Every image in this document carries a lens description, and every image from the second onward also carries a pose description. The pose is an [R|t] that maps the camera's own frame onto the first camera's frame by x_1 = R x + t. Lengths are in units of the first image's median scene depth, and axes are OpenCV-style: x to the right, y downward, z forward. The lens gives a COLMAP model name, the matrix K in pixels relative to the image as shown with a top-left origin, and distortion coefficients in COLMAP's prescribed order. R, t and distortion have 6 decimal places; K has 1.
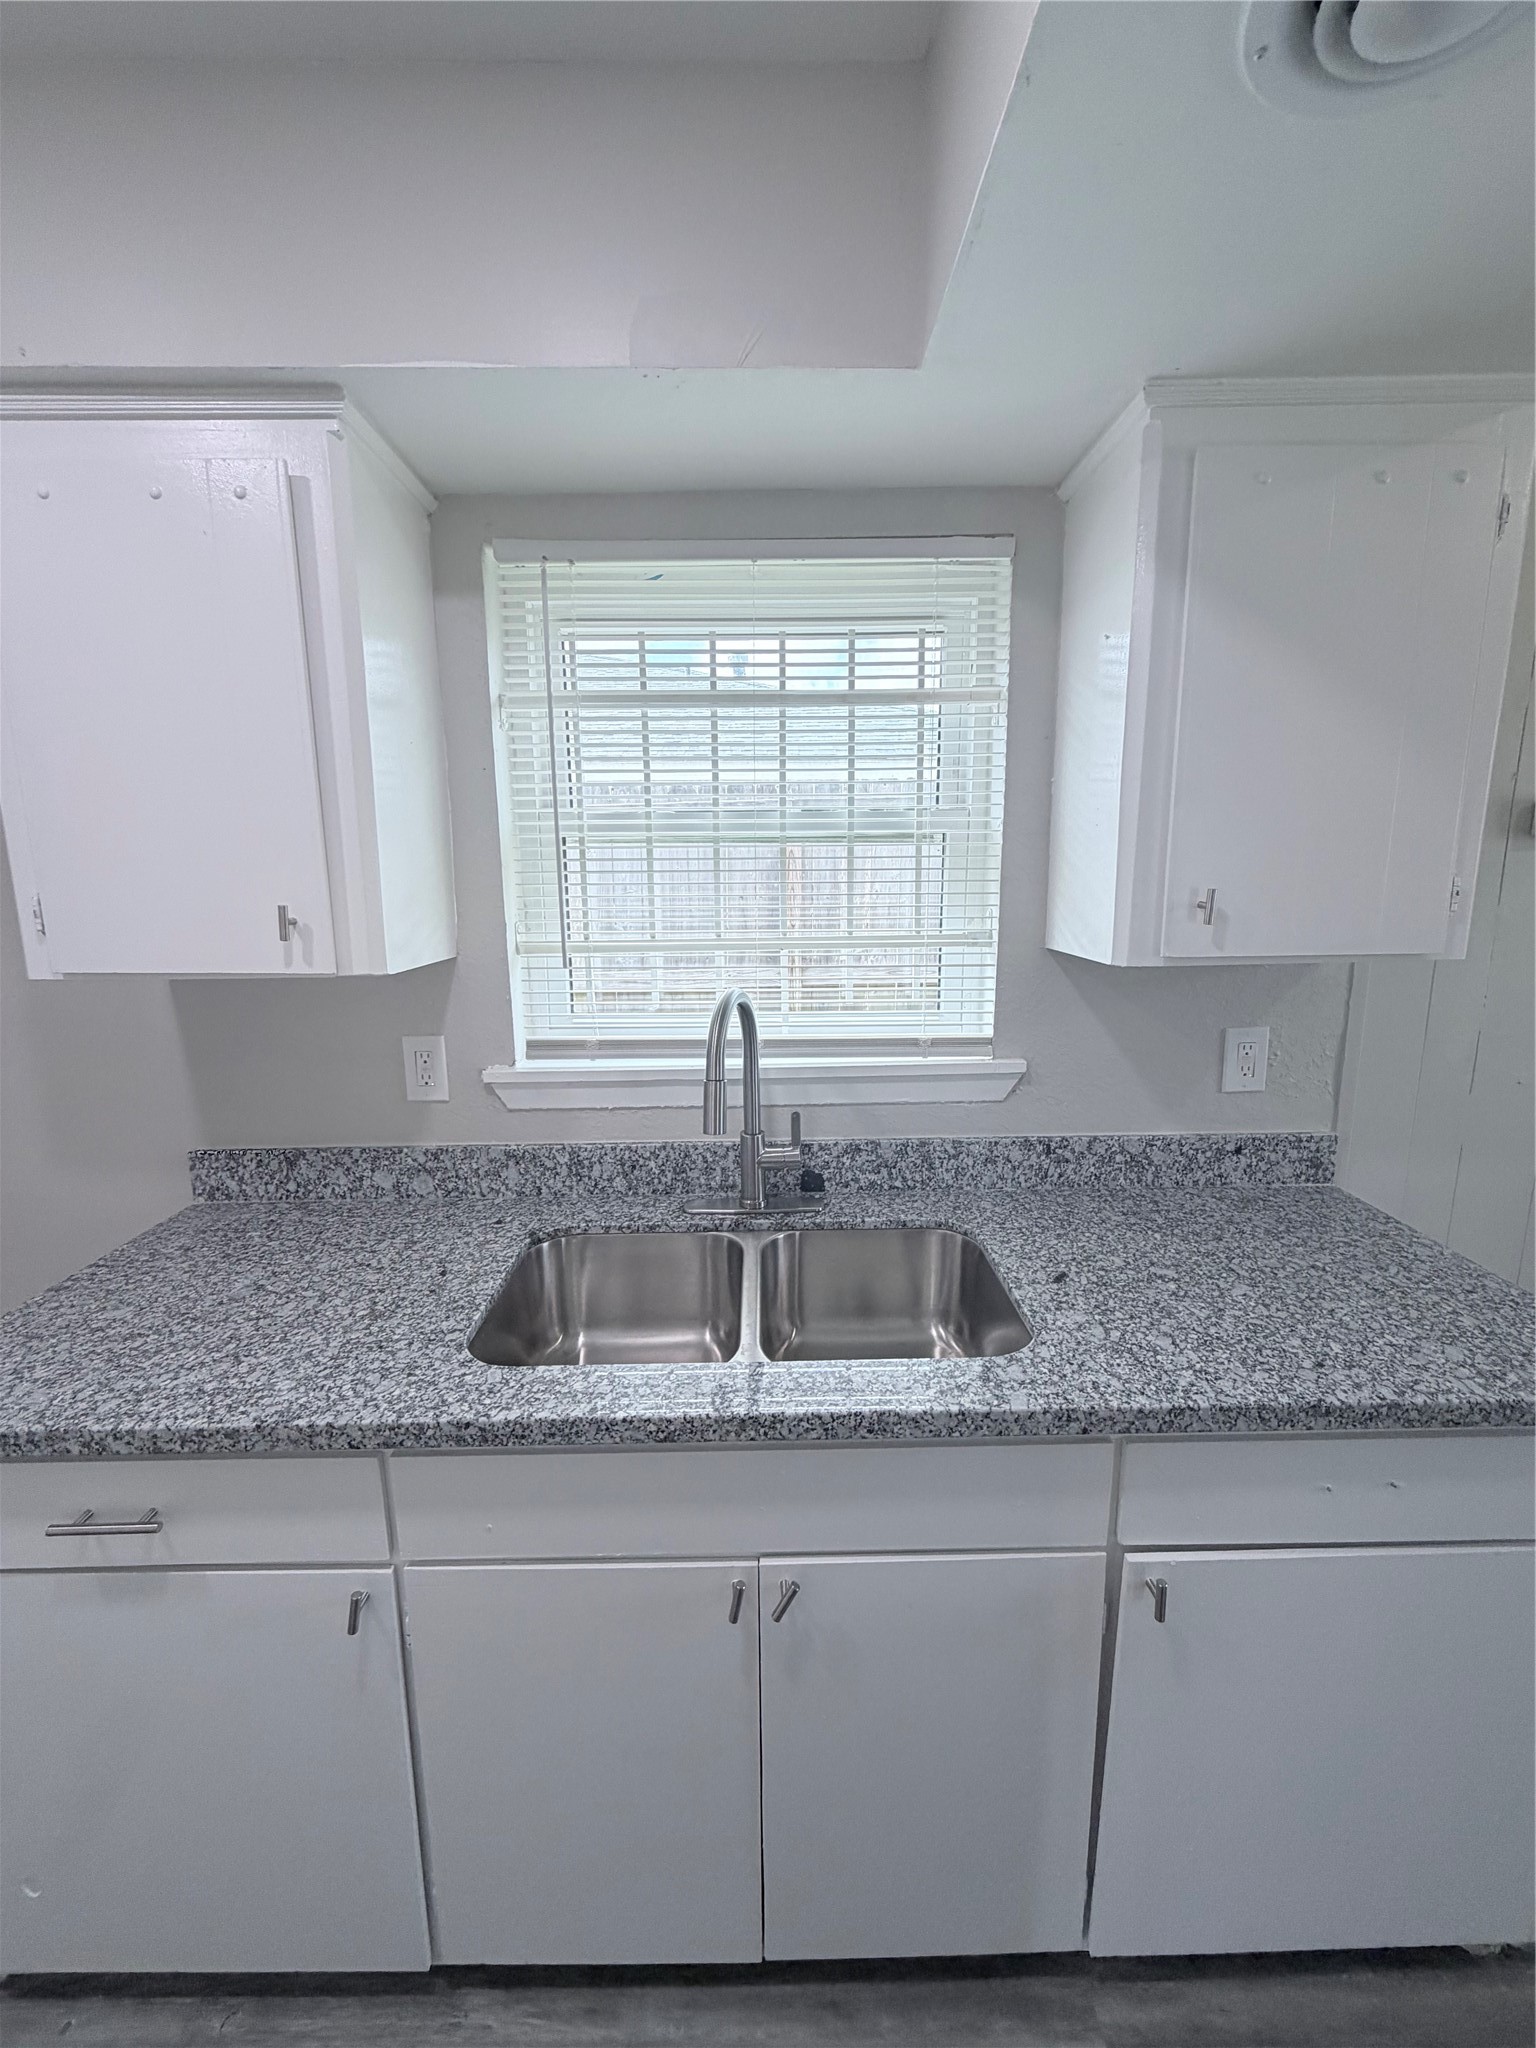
lens RADIAL K [[817.9, 0, 772.1], [0, 817.9, 1012.2], [0, 0, 1]] dist [-0.003035, -0.001028]
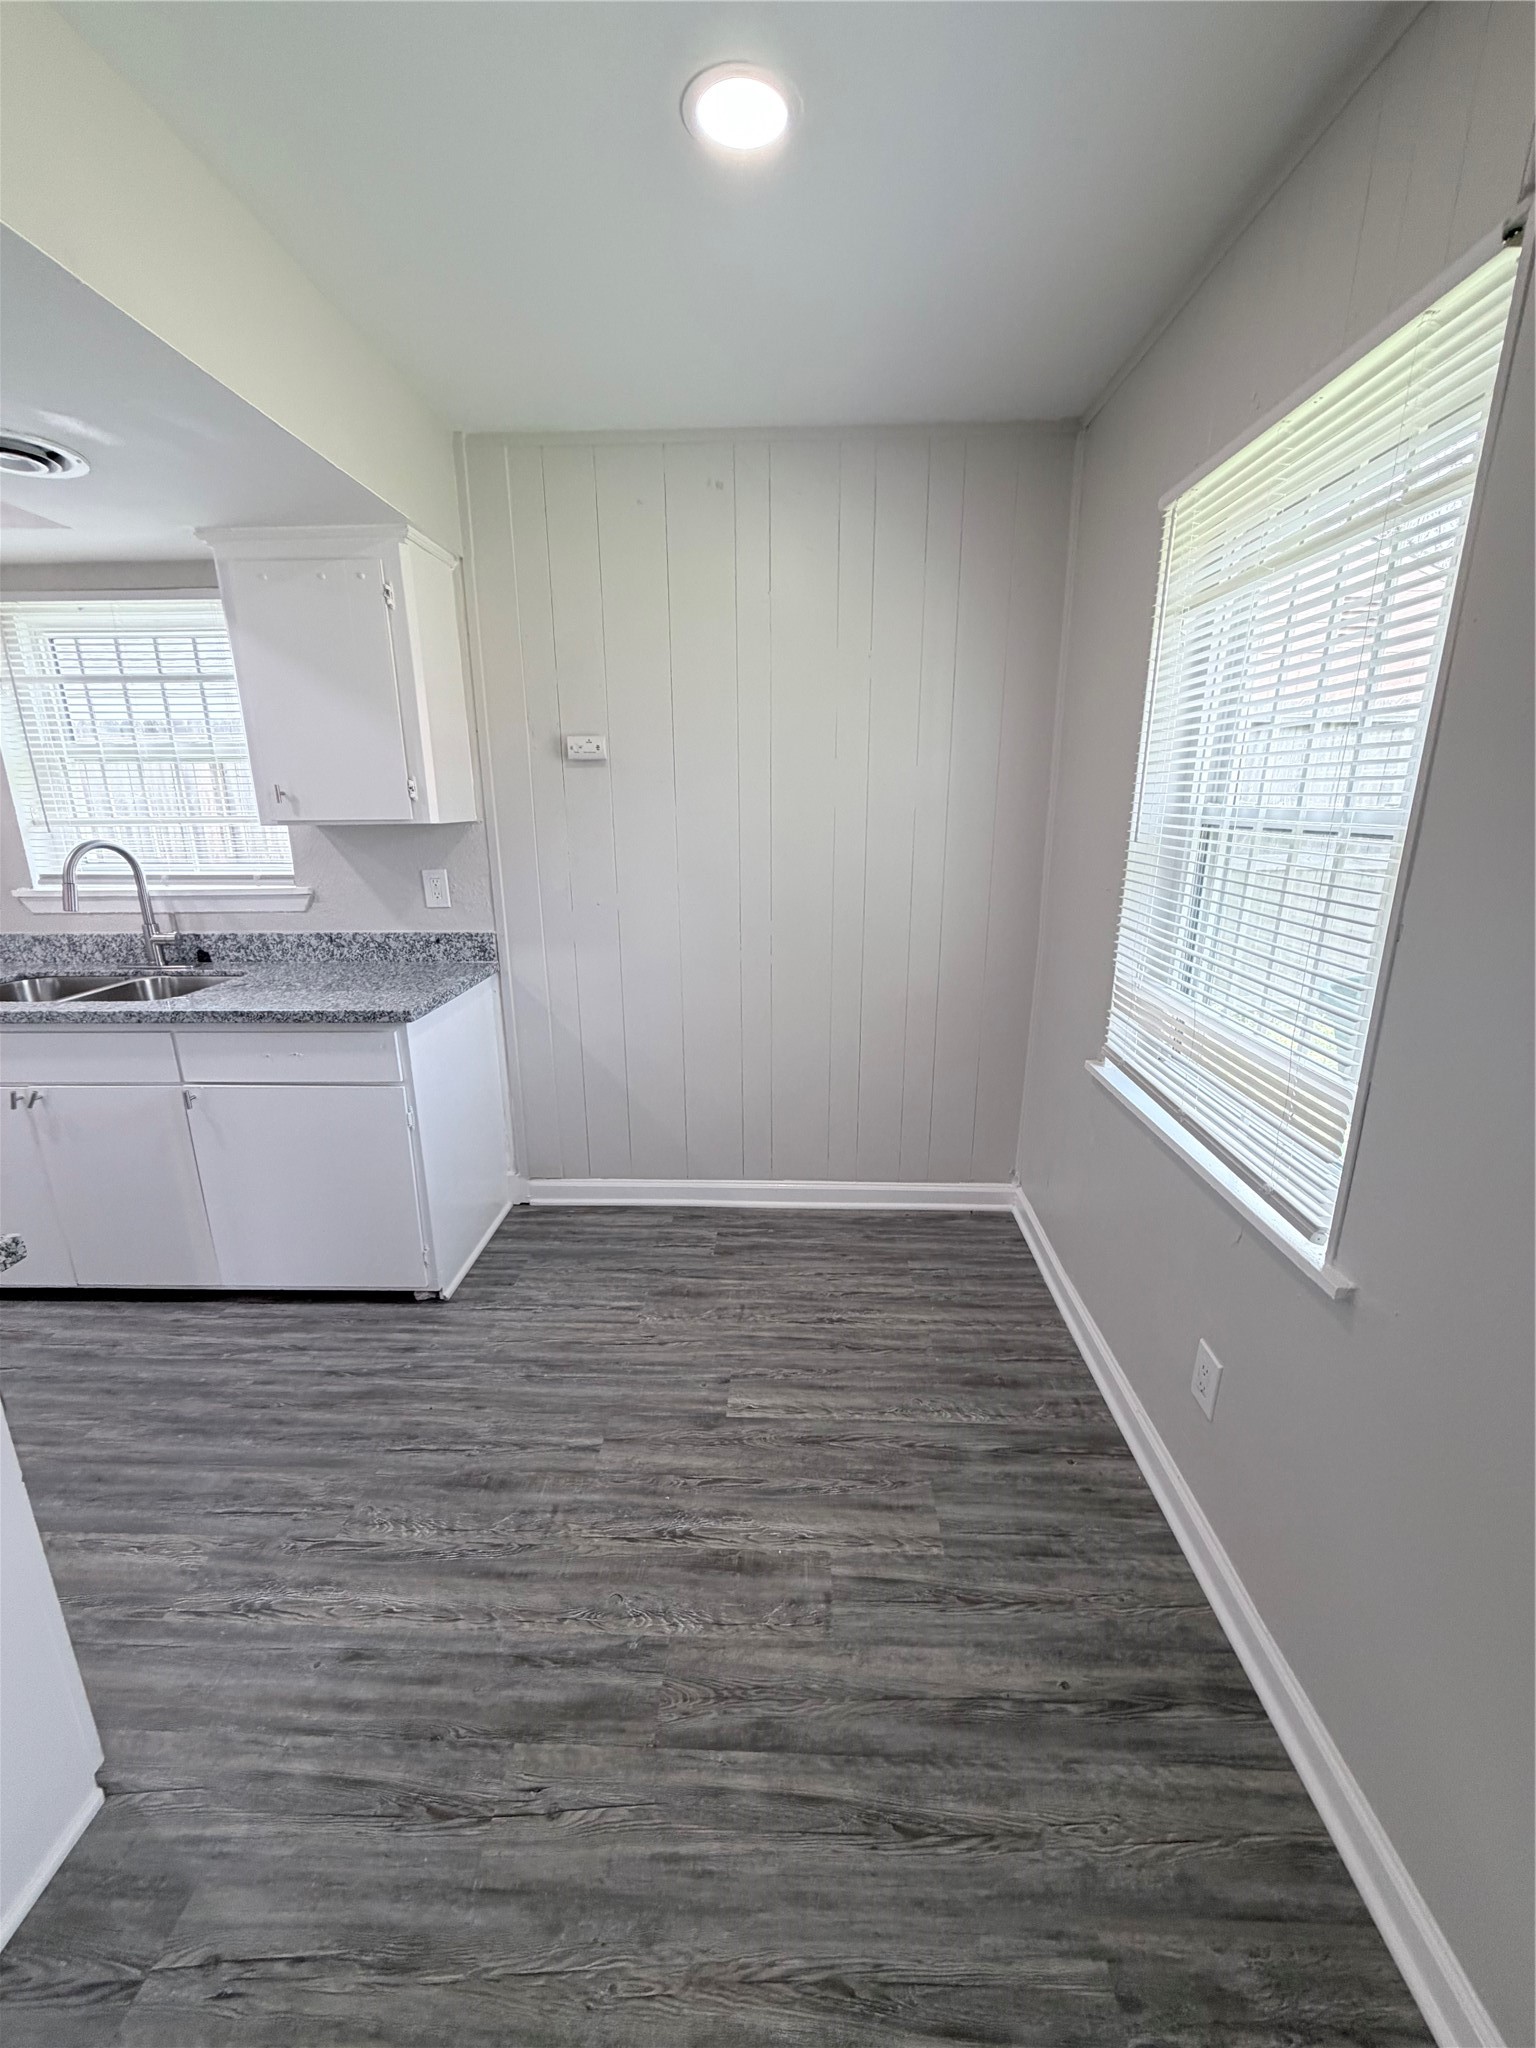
lens RADIAL K [[817.9, 0, 776.3], [0, 817.9, 1010.0], [0, 0, 1]] dist [-0.003035, -0.001028]
pose [[0.999105, 0.012569, -0.040391, 1.374911], [-0.009017, 0.996172, 0.086944, 0.157929], [0.041329, -0.086502, 0.995394, -0.732394]]
